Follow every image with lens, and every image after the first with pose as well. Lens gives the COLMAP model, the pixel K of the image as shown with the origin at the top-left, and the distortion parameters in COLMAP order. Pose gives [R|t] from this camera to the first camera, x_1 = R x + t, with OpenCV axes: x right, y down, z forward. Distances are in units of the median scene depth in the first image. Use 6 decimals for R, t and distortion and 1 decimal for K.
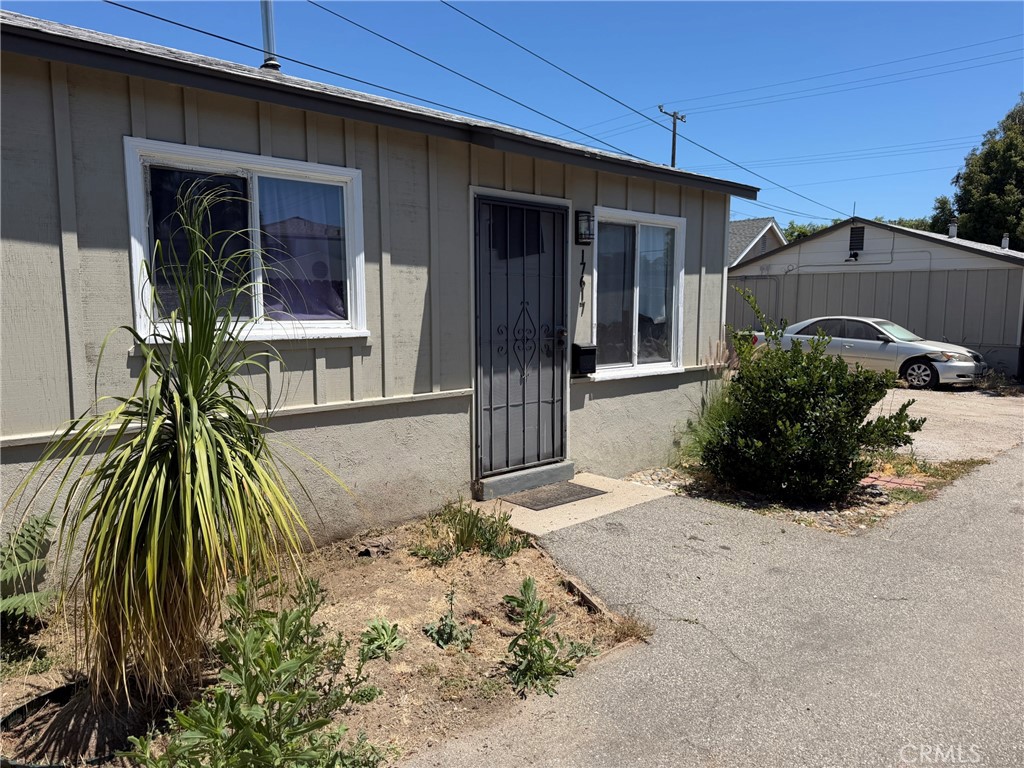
lens RADIAL K [[733.5, 0, 510.6], [0, 733.5, 384.6], [0, 0, 1]] dist [-0.000043, -0.008979]
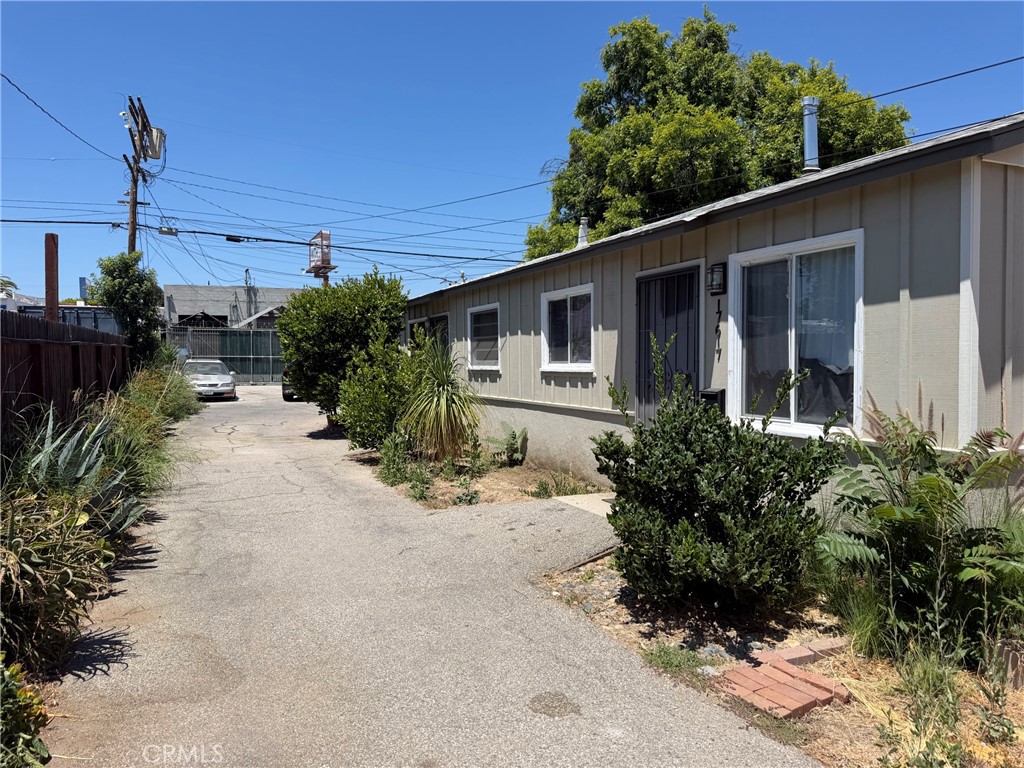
lens RADIAL K [[733.5, 0, 513.1], [0, 733.5, 380.1], [0, 0, 1]] dist [-0.000043, -0.008979]
pose [[-0.346417, 0.026626, -0.937703, 1.175743], [-0.091982, 0.993816, 0.062200, -0.105545], [0.933560, 0.107799, -0.341826, 1.078694]]
